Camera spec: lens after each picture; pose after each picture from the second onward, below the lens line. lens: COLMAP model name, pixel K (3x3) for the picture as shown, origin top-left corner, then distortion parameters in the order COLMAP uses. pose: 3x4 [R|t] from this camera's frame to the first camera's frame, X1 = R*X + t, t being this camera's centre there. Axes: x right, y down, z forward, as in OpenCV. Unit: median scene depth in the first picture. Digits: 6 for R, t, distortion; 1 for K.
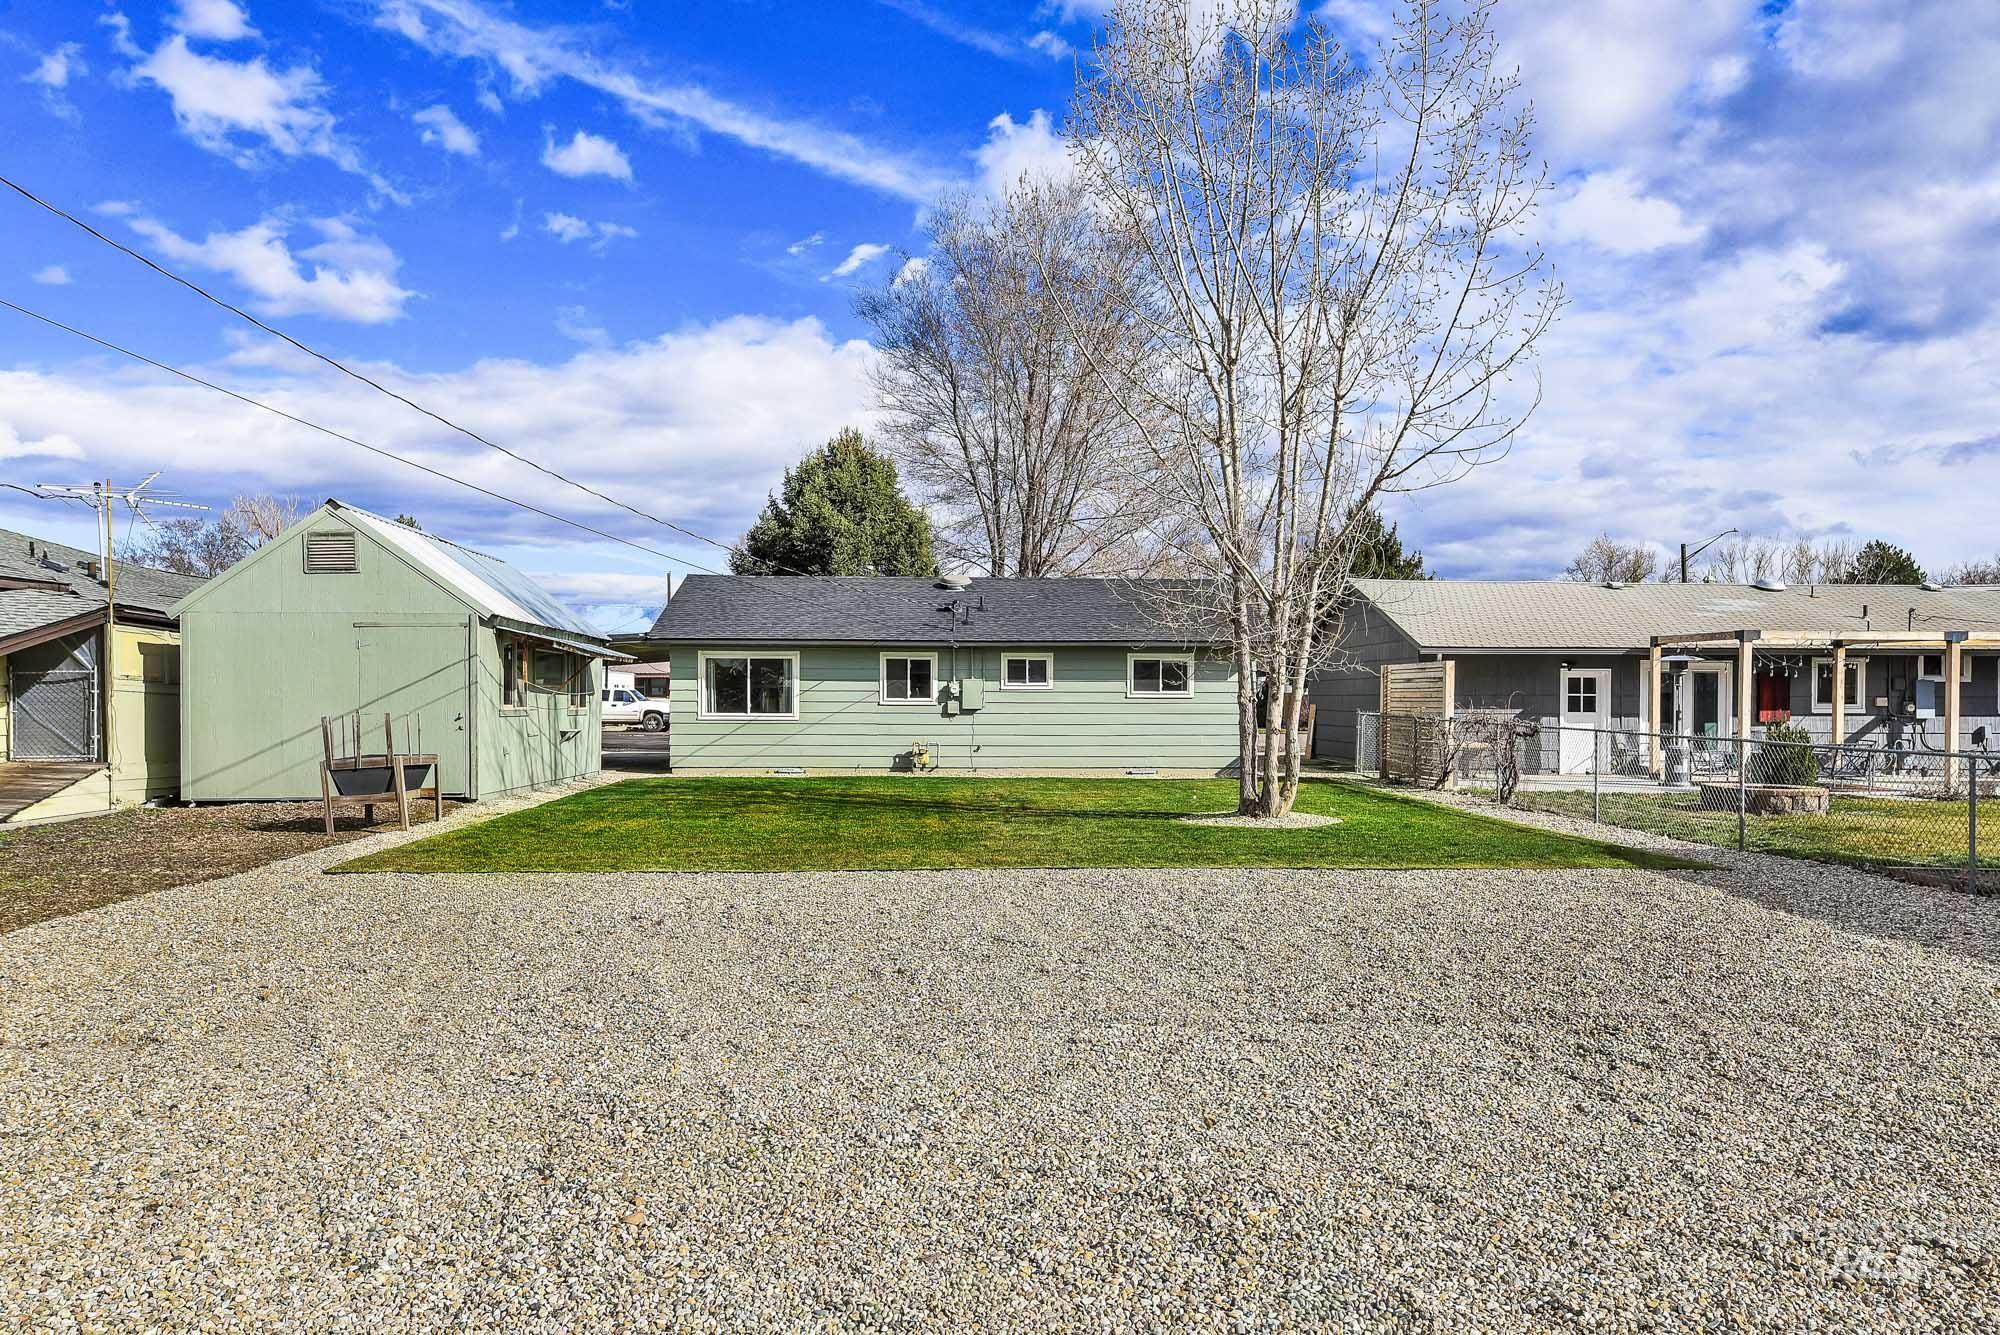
lens RADIAL K [[1404.9, 0, 1049.3], [0, 1404.9, 664.2], [0, 0, 1]] dist [-0.009380, -0.001469]
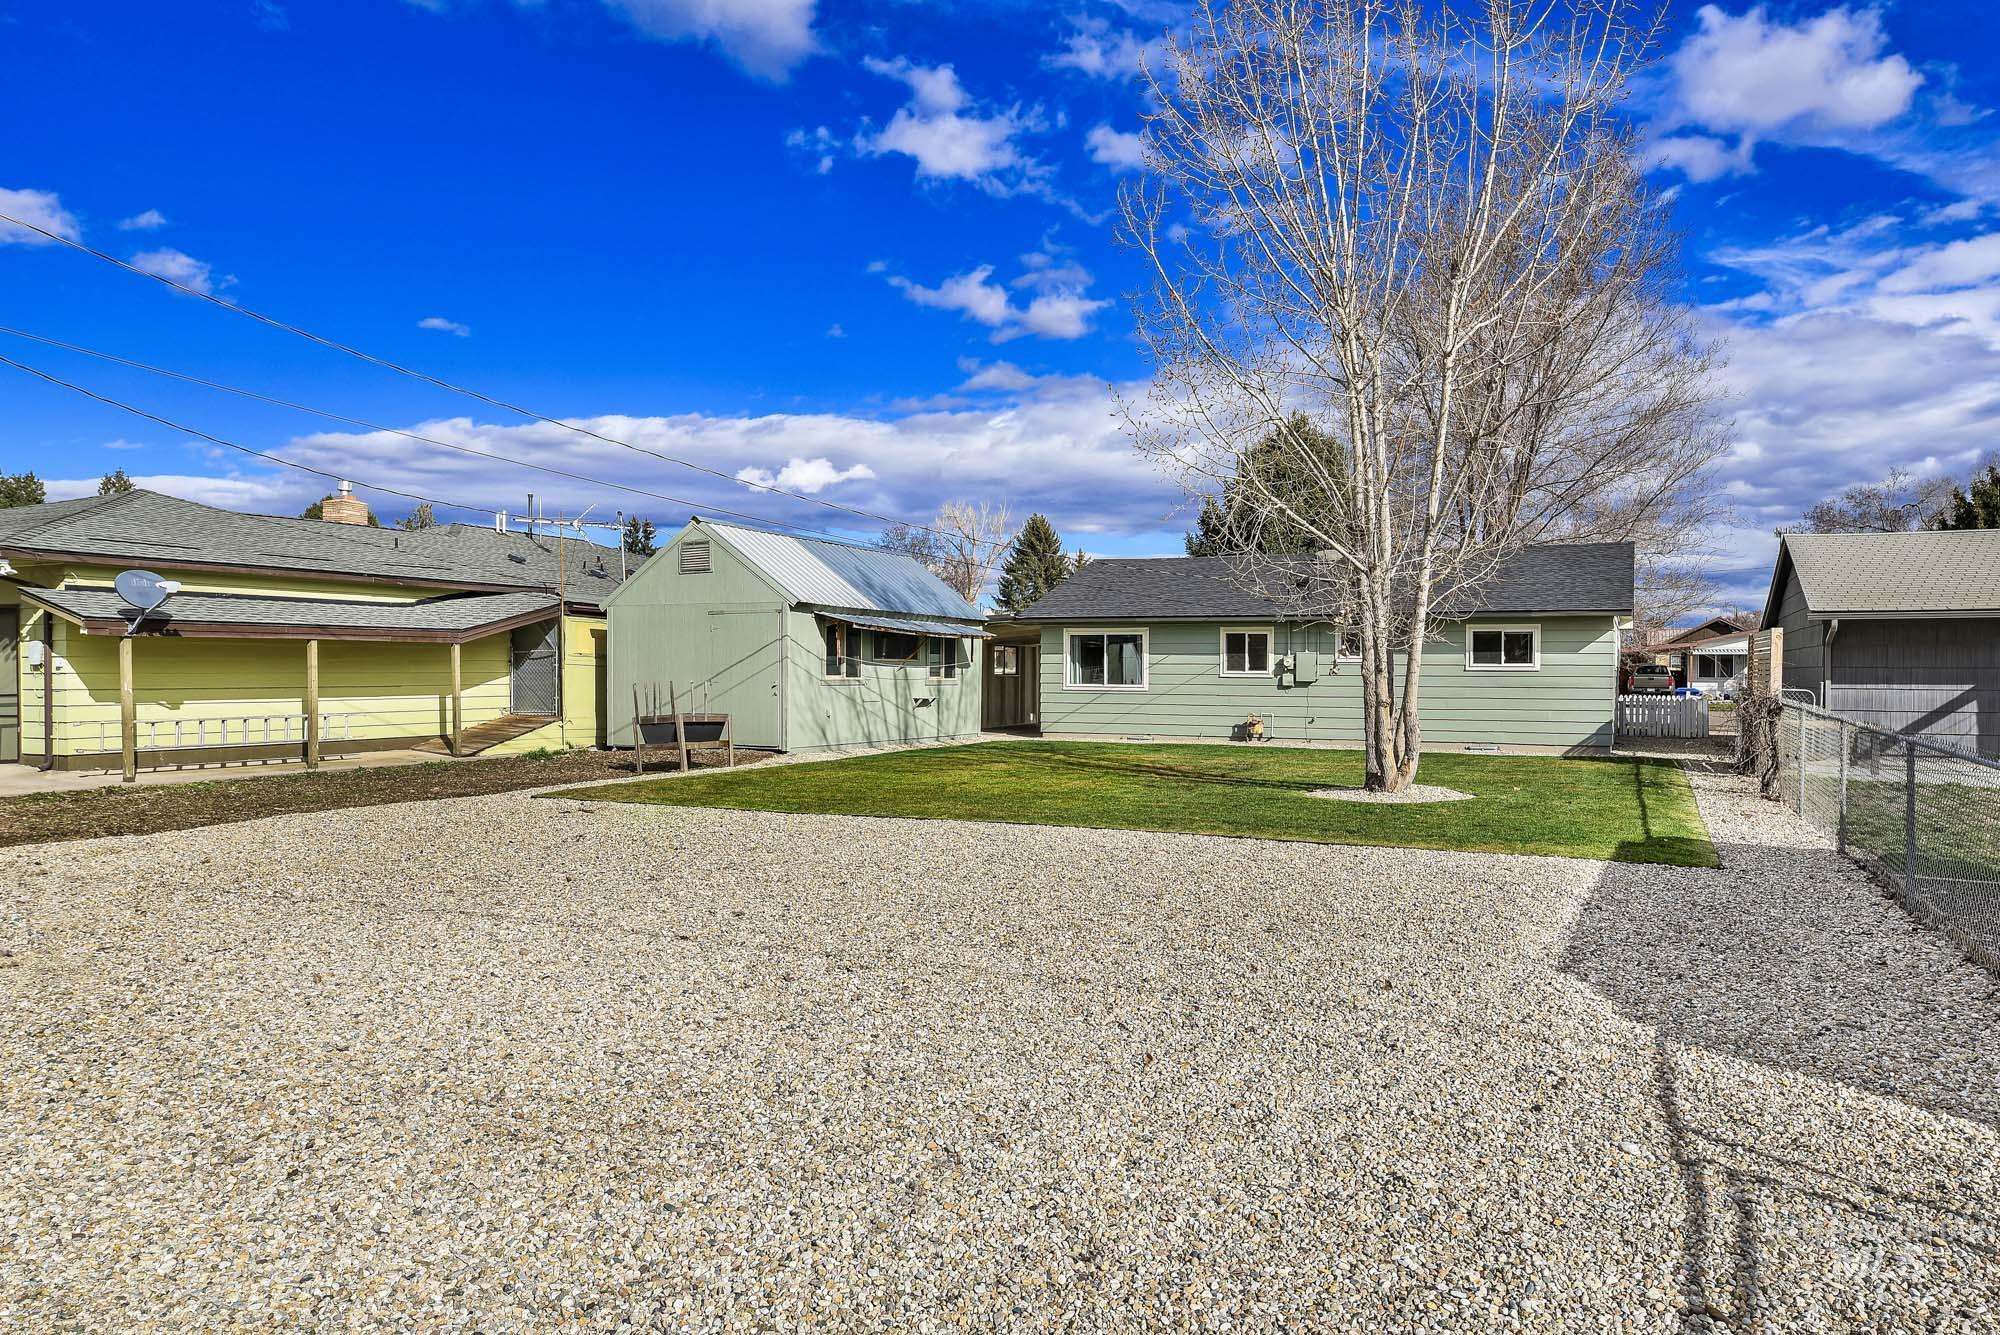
lens RADIAL K [[1362.8, 0, 1000.0], [0, 1362.8, 667.5], [0, 0, 1]] dist [0.002324, 0.001141]
pose [[0.871392, -0.000648, -0.490587, 0.237981], [0.010765, 0.999784, 0.017801, 0.001707], [0.490469, -0.020793, 0.871210, 0.027995]]
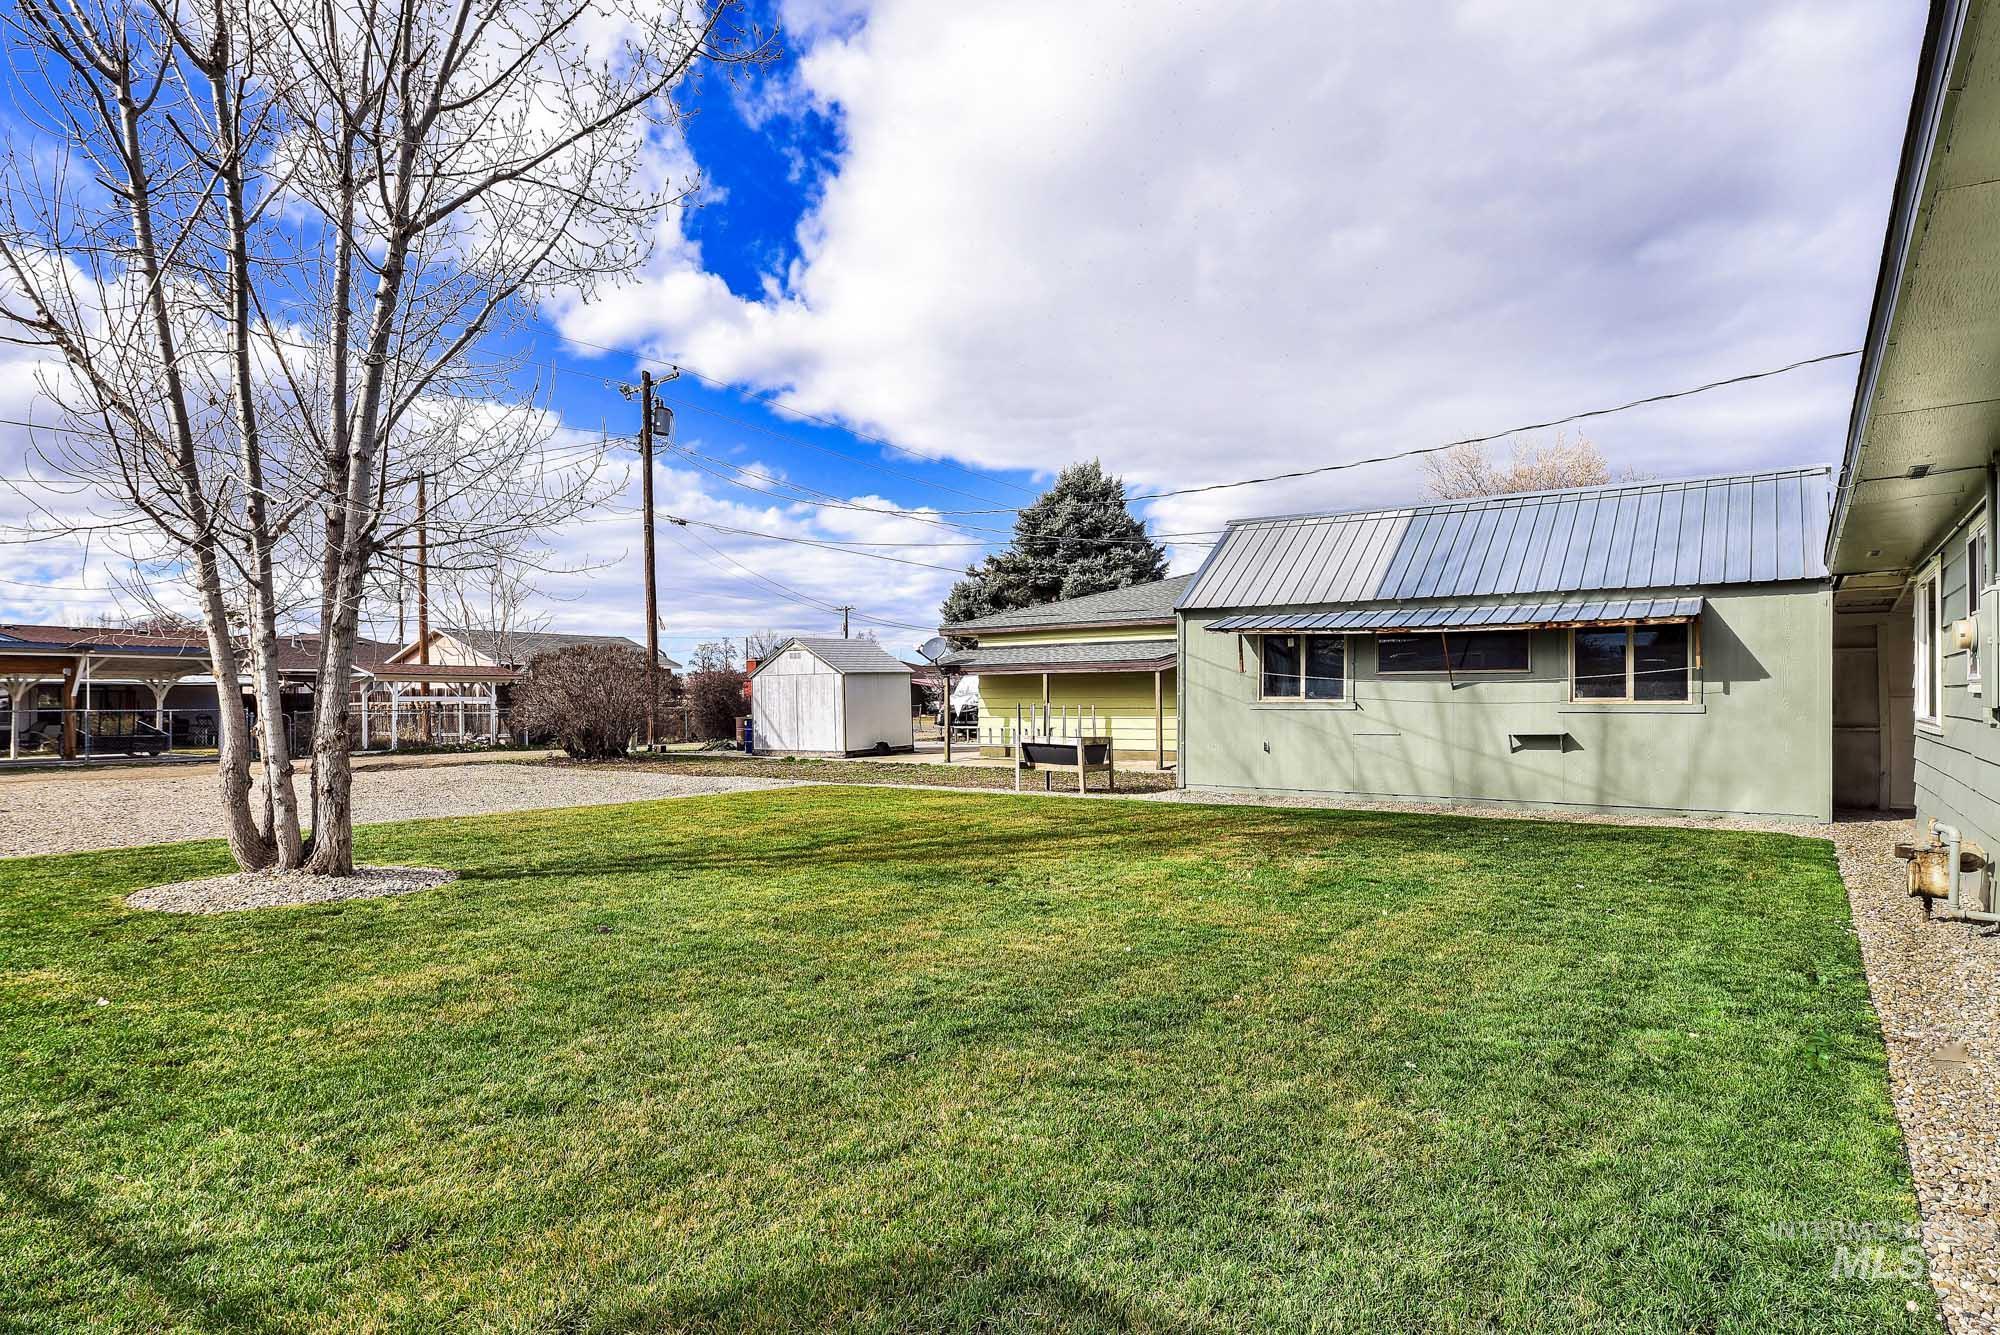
lens RADIAL K [[1133.6, 0, 1000.0], [0, 1133.6, 667.5], [0, 0, 1]] dist [-0.001309, -0.000157]
pose [[-0.650237, -0.020234, -0.759462, 0.222523], [0.023878, 0.998607, -0.047050, 0.029725], [0.759356, -0.048728, -0.648848, 1.006193]]
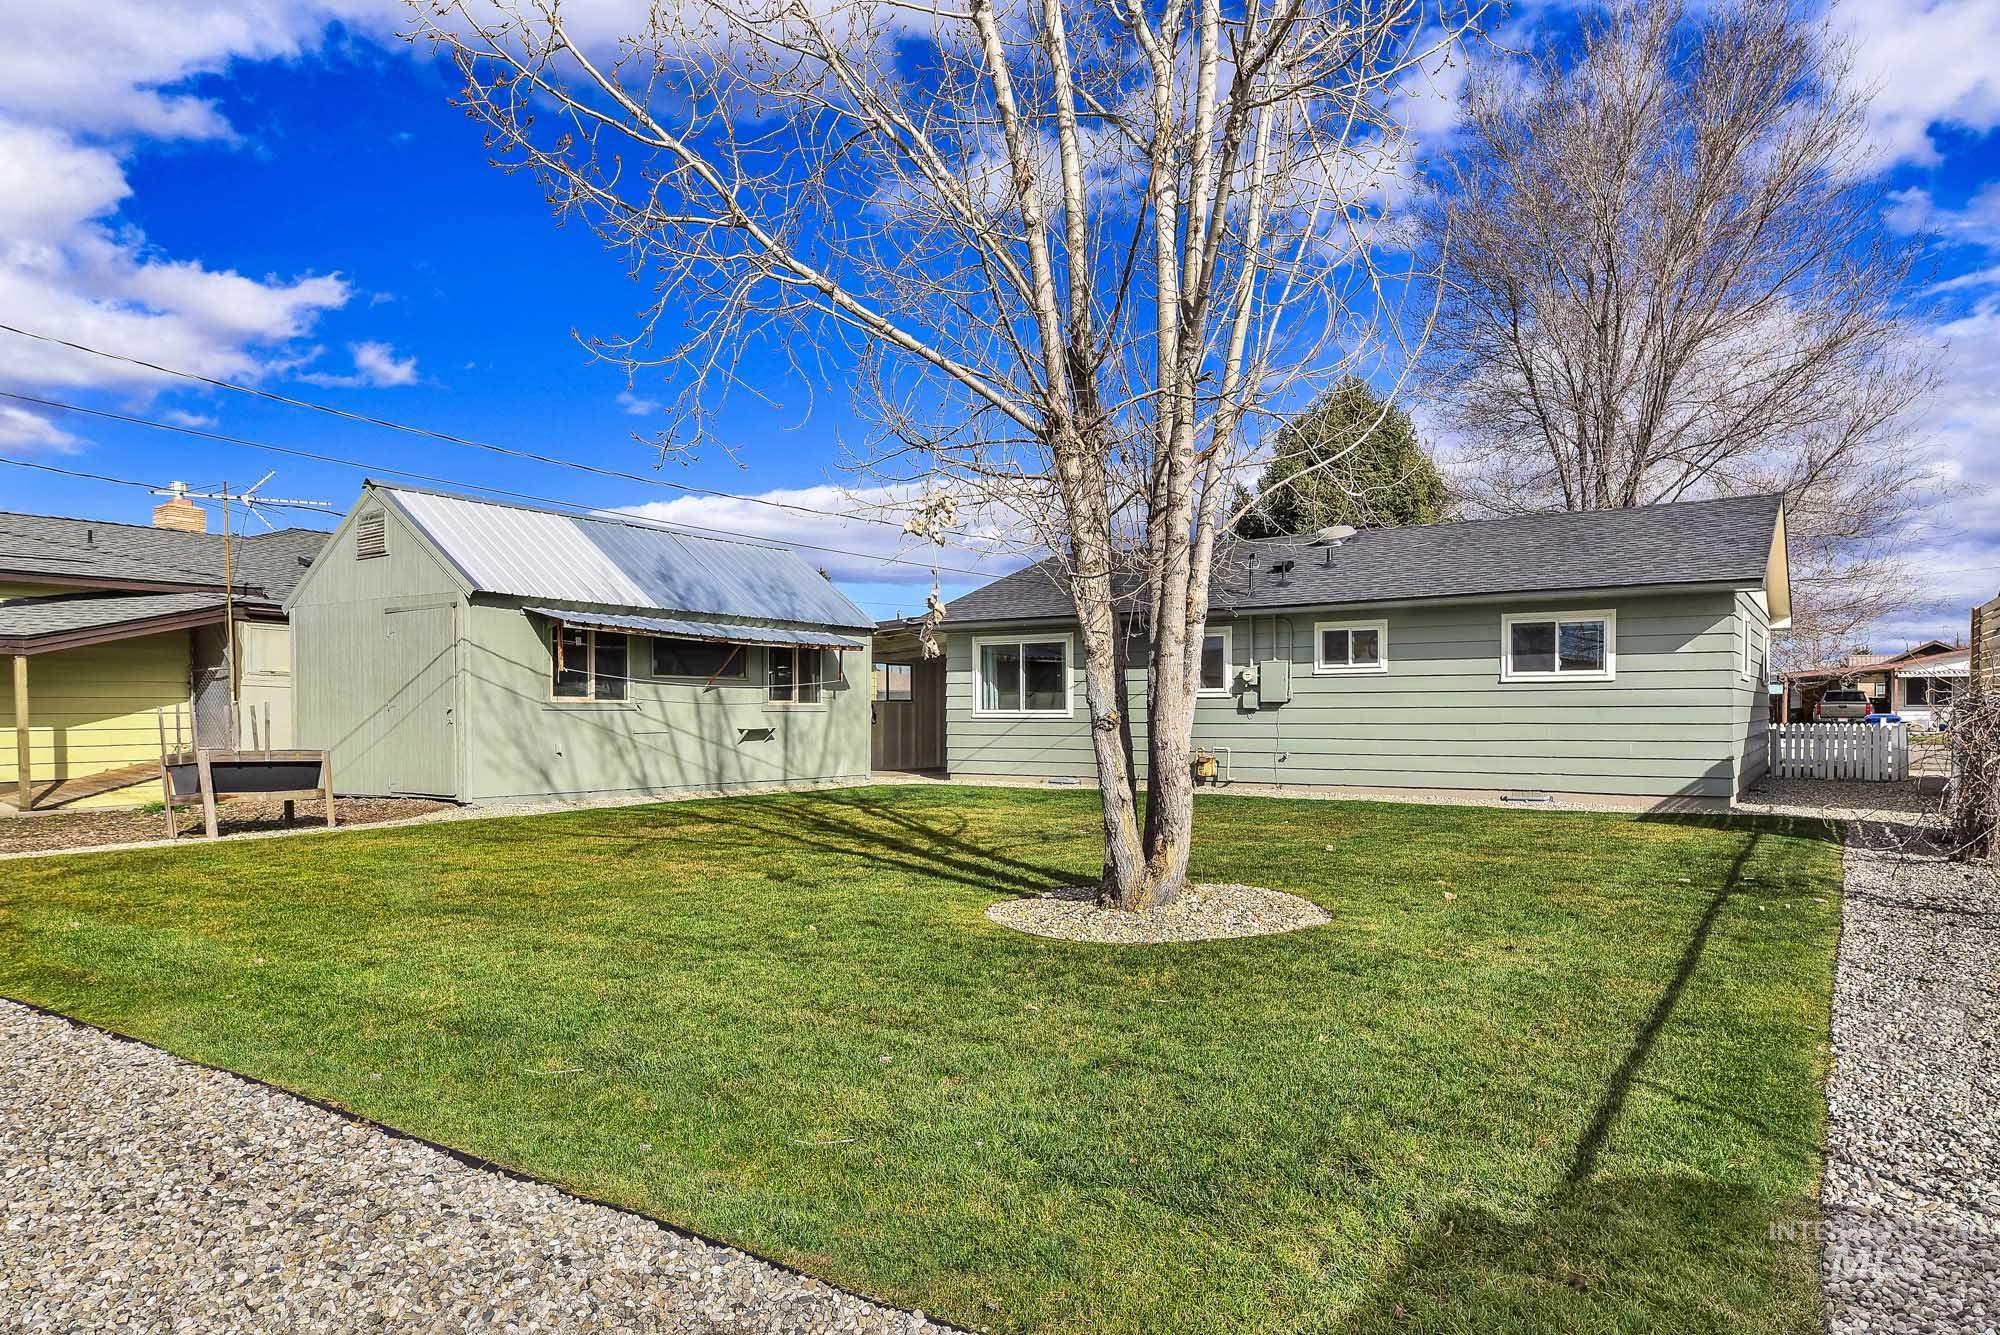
lens RADIAL K [[1253.2, 0, 994.6], [0, 1253.2, 721.2], [0, 0, 1]] dist [0.002771, 0.002074]
pose [[0.782849, -0.000883, -0.622212, 0.233457], [0.021593, 0.999435, 0.025750, 0.022018], [0.621837, -0.033594, 0.782426, 0.408678]]
